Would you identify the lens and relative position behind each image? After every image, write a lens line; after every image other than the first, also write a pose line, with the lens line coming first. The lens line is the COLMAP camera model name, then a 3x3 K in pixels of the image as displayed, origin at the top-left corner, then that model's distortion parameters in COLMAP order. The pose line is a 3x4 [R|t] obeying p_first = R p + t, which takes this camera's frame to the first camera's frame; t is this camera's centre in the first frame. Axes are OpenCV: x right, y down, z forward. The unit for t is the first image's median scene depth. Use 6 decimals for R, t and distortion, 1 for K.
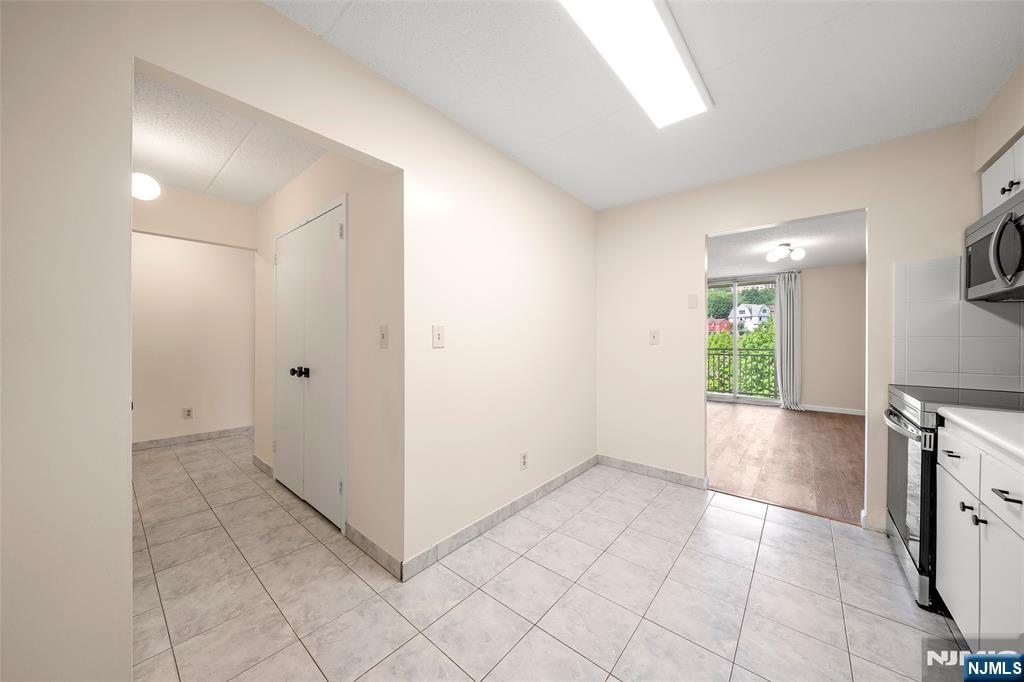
lens RADIAL K [[351.7, 0, 514.4], [0, 351.7, 341.9], [0, 0, 1]] dist [-0.001819, -0.000209]
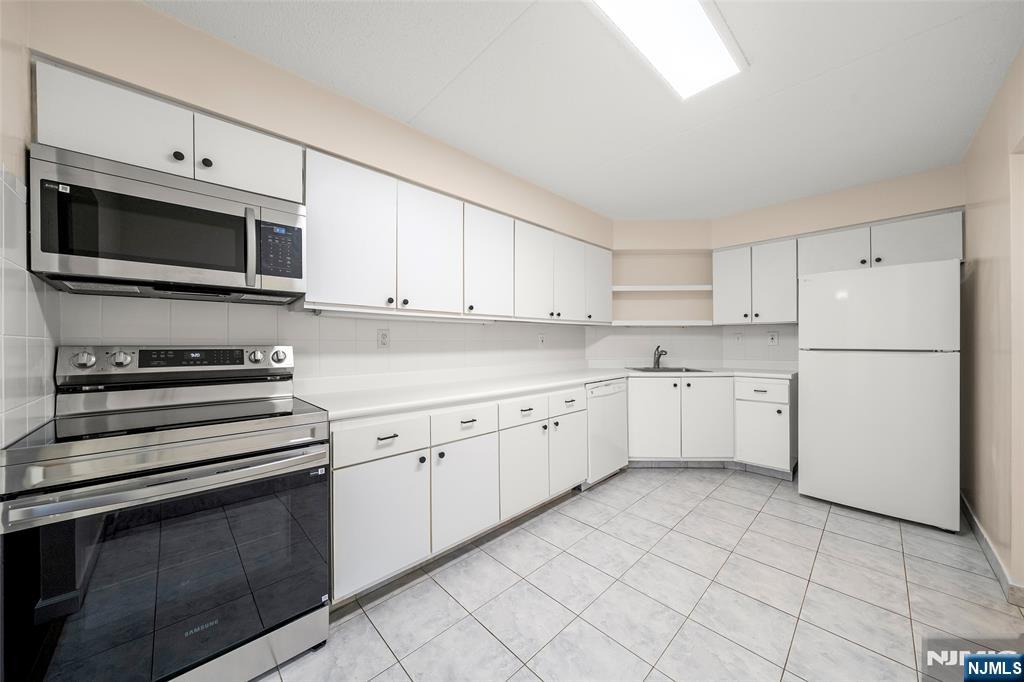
lens RADIAL K [[351.7, 0, 505.9], [0, 351.7, 339.9], [0, 0, 1]] dist [-0.001819, -0.000209]
pose [[-0.994605, -0.000408, 0.103735, 0.160270], [-0.000205, 0.999998, 0.001964, -0.002807], [-0.103736, 0.001932, -0.994603, 0.473246]]
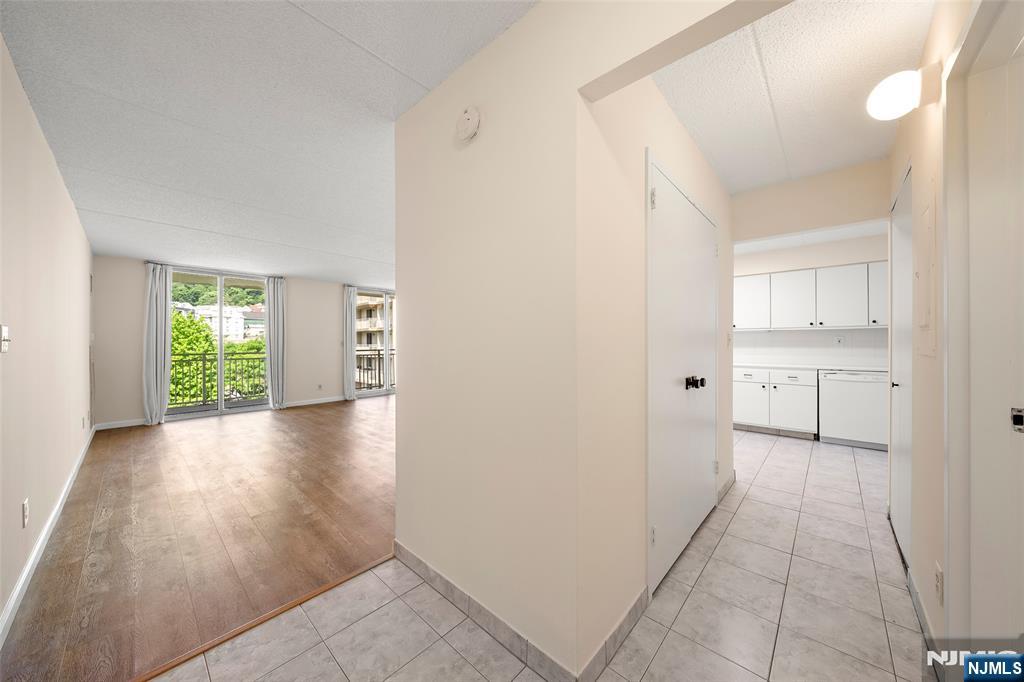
lens RADIAL K [[351.7, 0, 514.1], [0, 351.7, 343.7], [0, 0, 1]] dist [-0.001819, -0.000209]
pose [[0.038316, -0.002018, 0.999264, -0.600269], [0.005935, 0.999981, 0.001792, -0.000863], [-0.999248, 0.005862, 0.038327, 0.579342]]
